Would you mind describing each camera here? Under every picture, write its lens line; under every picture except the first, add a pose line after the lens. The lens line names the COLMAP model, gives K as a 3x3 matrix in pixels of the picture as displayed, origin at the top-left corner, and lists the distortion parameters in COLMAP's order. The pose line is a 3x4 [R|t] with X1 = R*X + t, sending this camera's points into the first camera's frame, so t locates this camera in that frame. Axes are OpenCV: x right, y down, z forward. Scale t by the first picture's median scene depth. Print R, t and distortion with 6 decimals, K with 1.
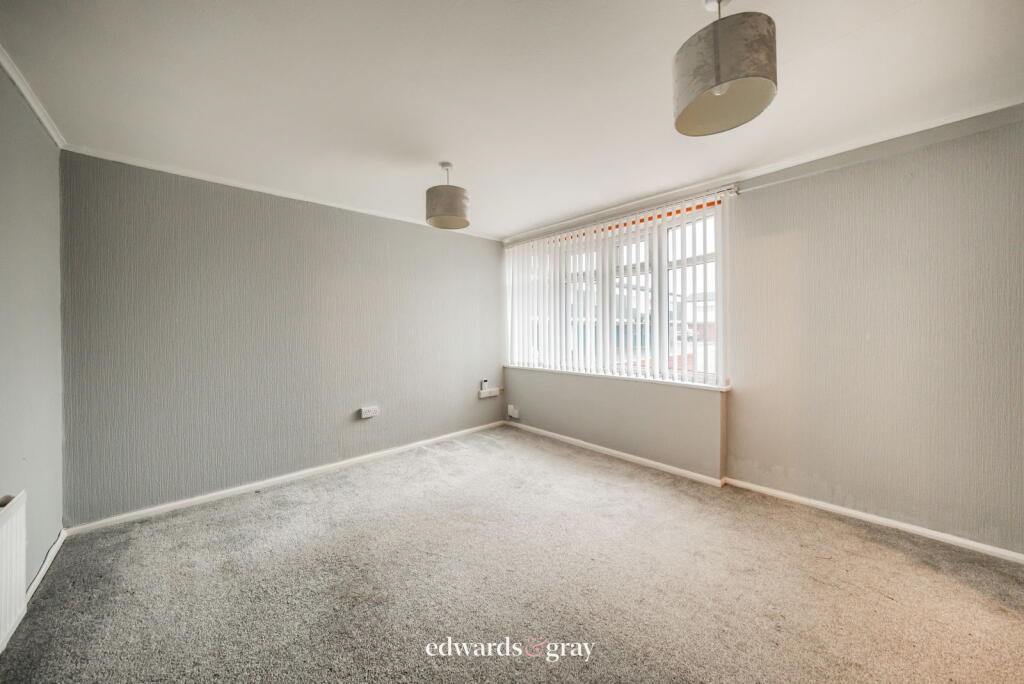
lens RADIAL K [[354.6, 0, 510.8], [0, 354.6, 331.7], [0, 0, 1]] dist [-0.015617, -0.000023]
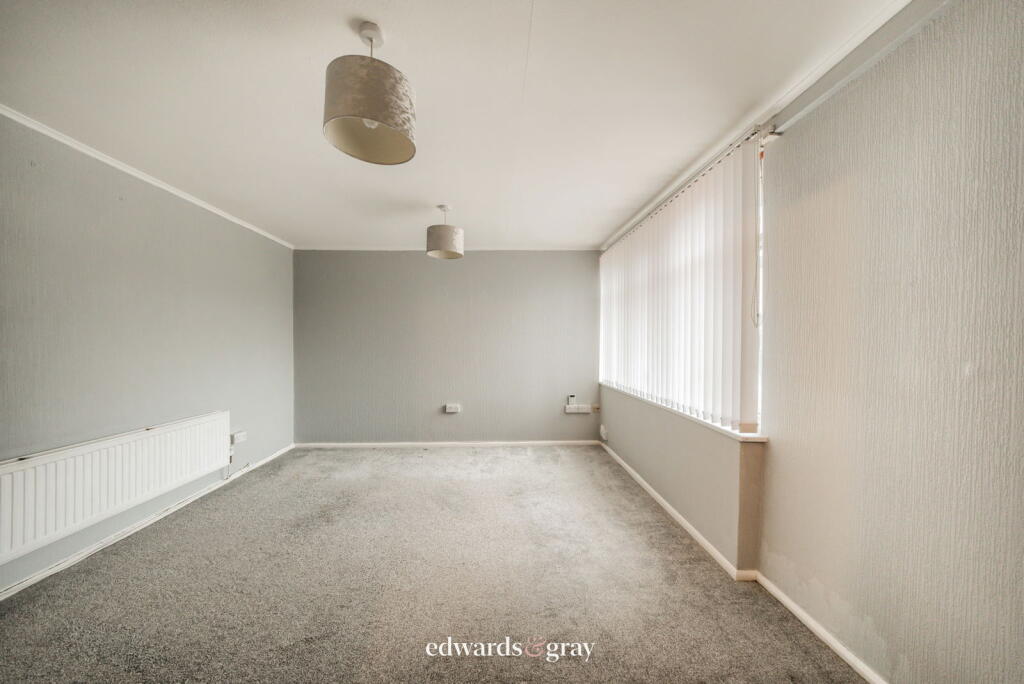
lens RADIAL K [[364.9, 0, 509.6], [0, 364.9, 347.8], [0, 0, 1]] dist [-0.016233, -0.000038]
pose [[0.750555, 0.017659, -0.660572, 0.613715], [-0.011995, 0.999842, 0.013100, -0.008237], [0.660699, -0.001909, 0.750649, 0.163912]]
